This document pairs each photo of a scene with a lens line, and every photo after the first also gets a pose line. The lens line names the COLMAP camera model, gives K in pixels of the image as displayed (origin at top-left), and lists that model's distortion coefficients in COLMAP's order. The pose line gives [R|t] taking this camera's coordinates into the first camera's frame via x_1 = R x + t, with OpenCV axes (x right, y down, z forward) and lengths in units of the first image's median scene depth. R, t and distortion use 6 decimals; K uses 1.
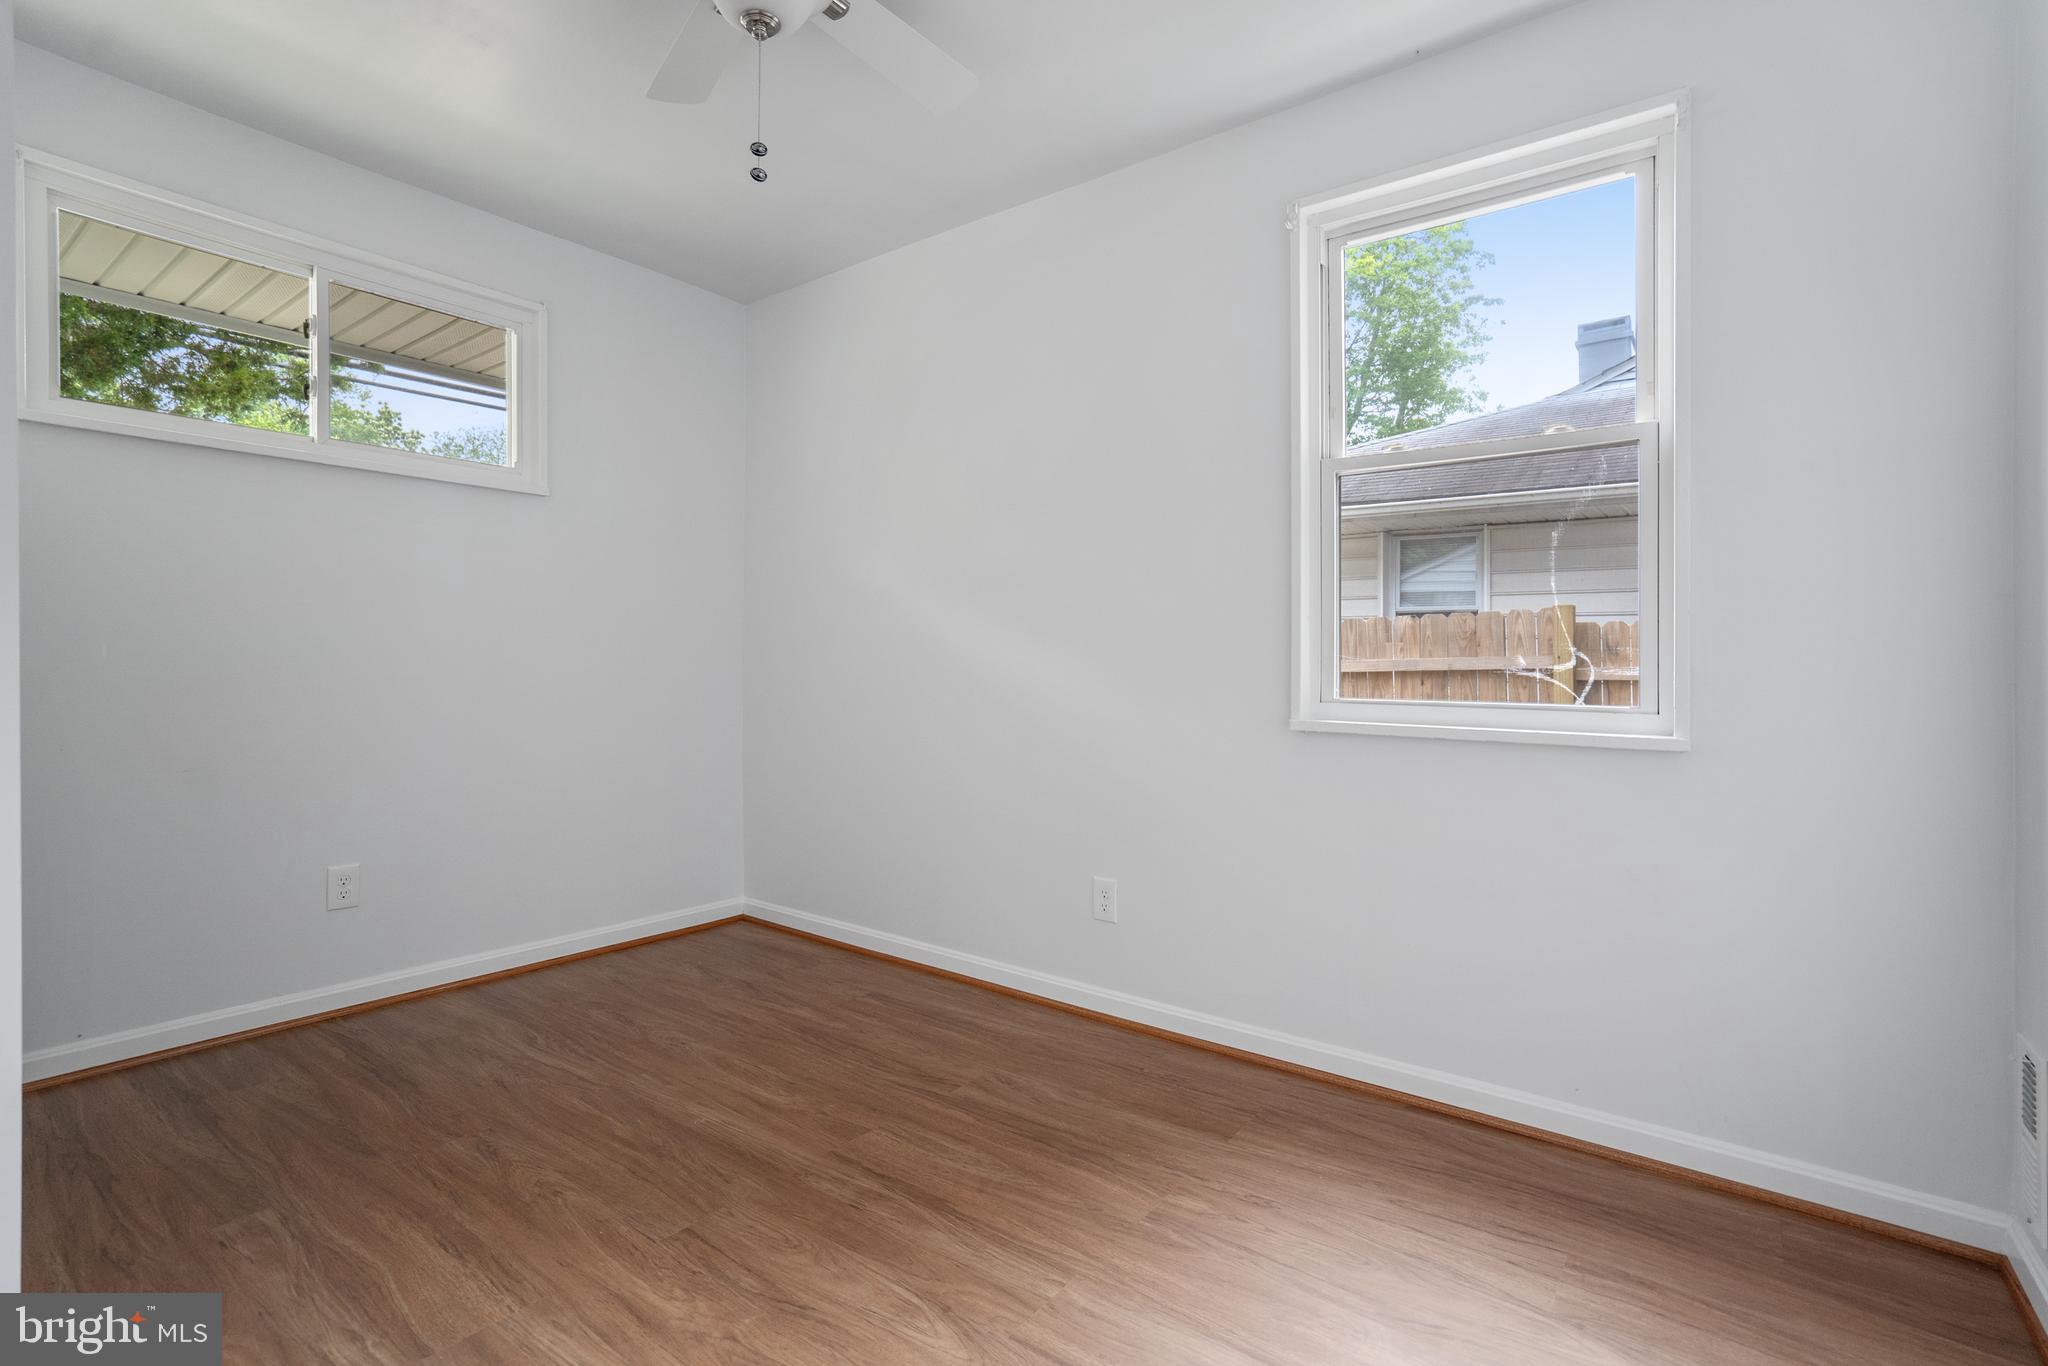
lens RADIAL K [[962.1, 0, 1024.4], [0, 962.1, 668.8], [0, 0, 1]] dist [-0.034894, 0.021726]
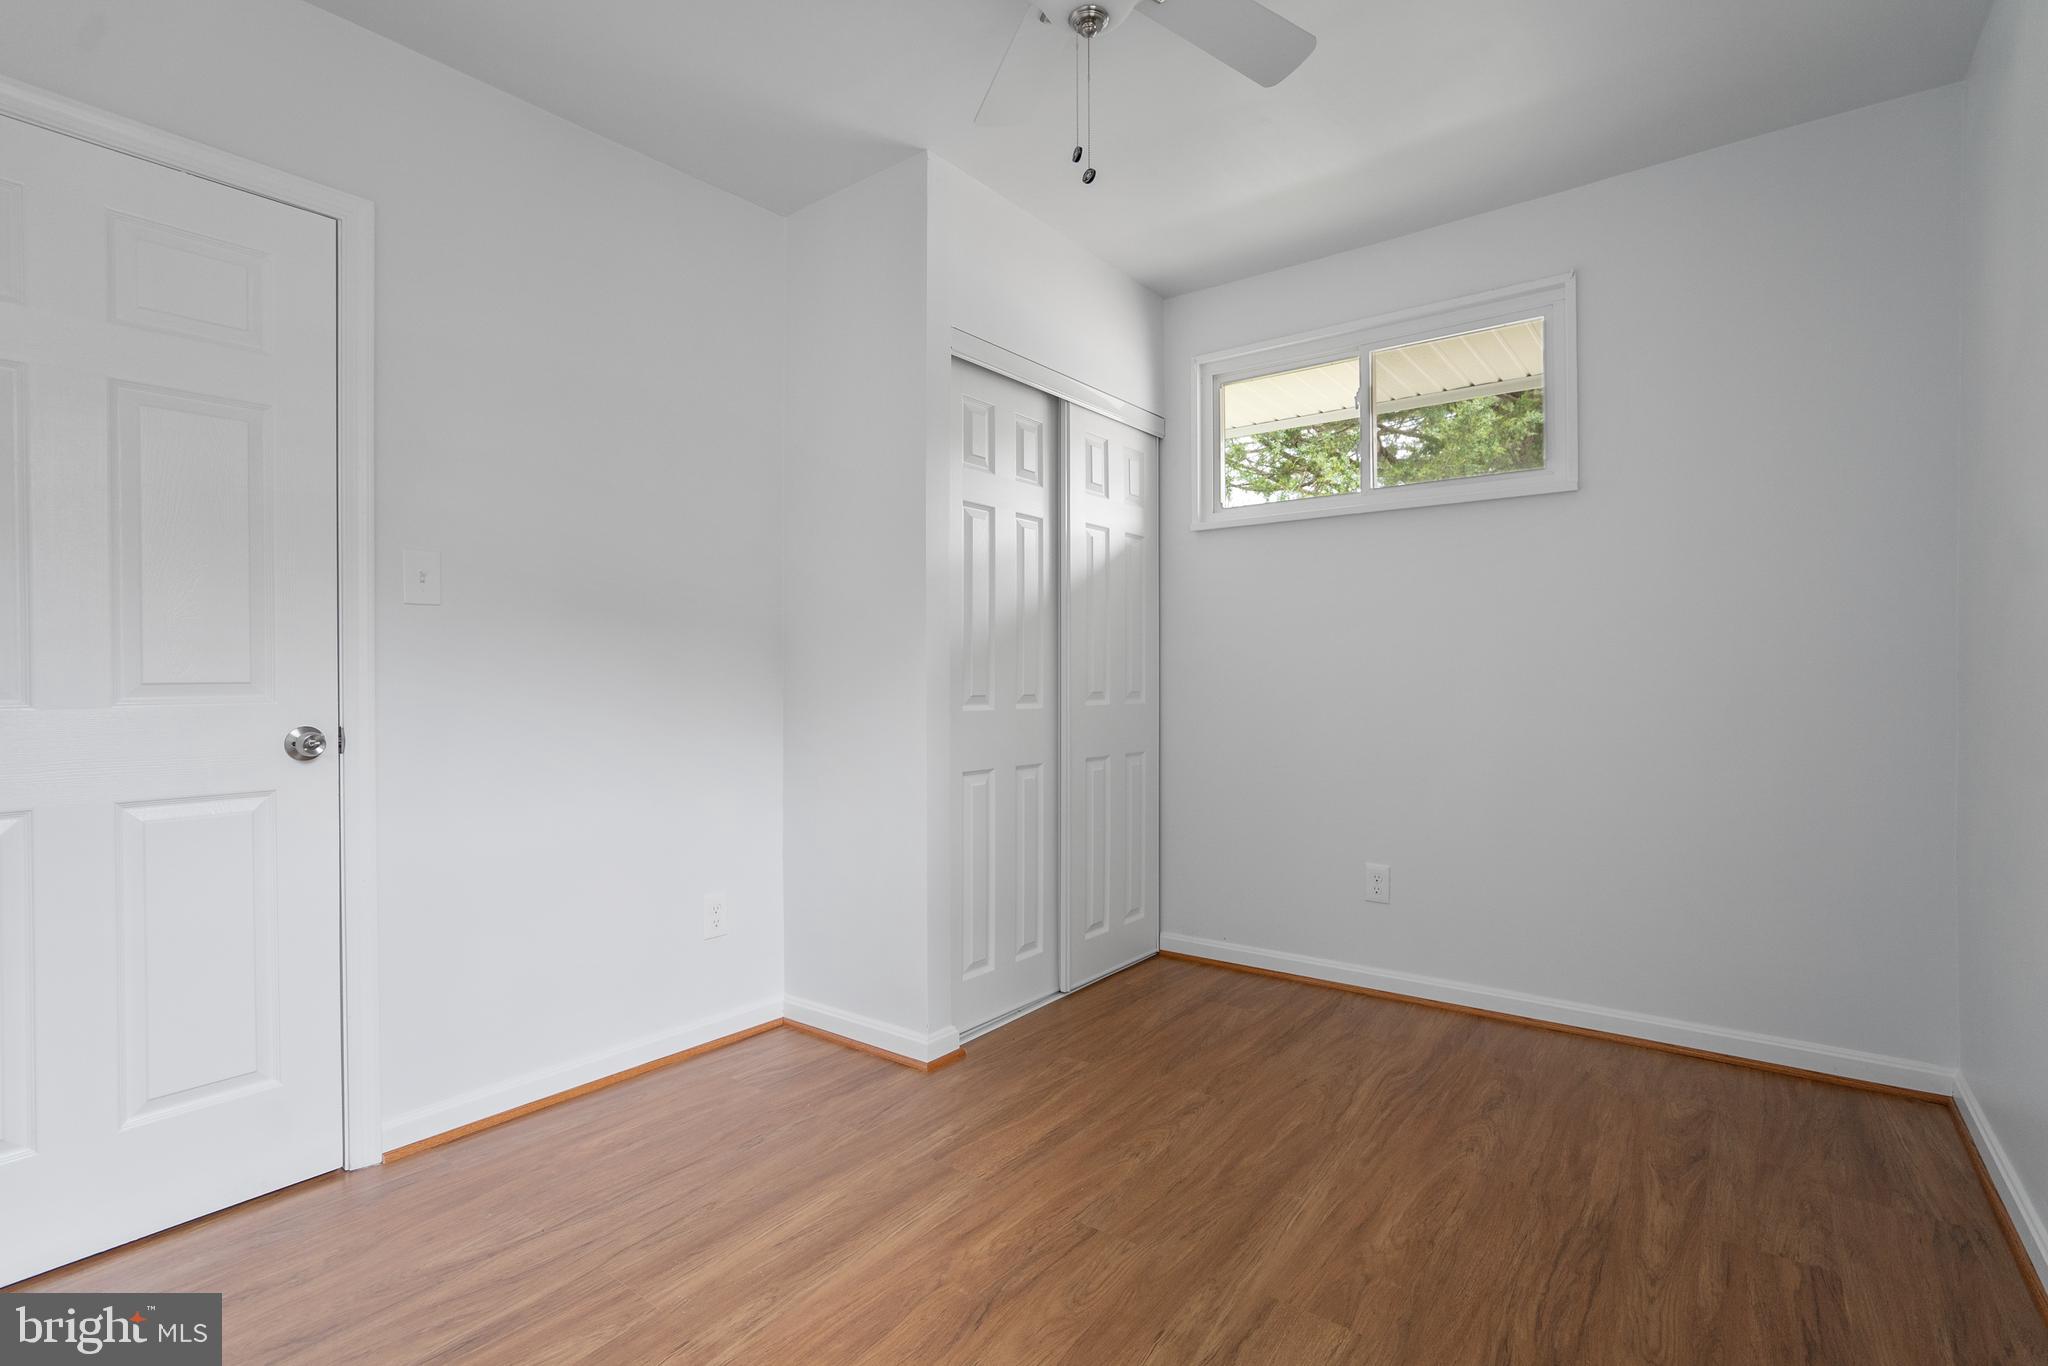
lens RADIAL K [[962.1, 0, 1007.4], [0, 962.1, 694.3], [0, 0, 1]] dist [-0.034894, 0.021726]
pose [[-0.011905, 0.002581, -0.999926, 0.541954], [0.001738, 0.999995, 0.002560, 0.001054], [0.999928, -0.001707, -0.011910, 0.725925]]
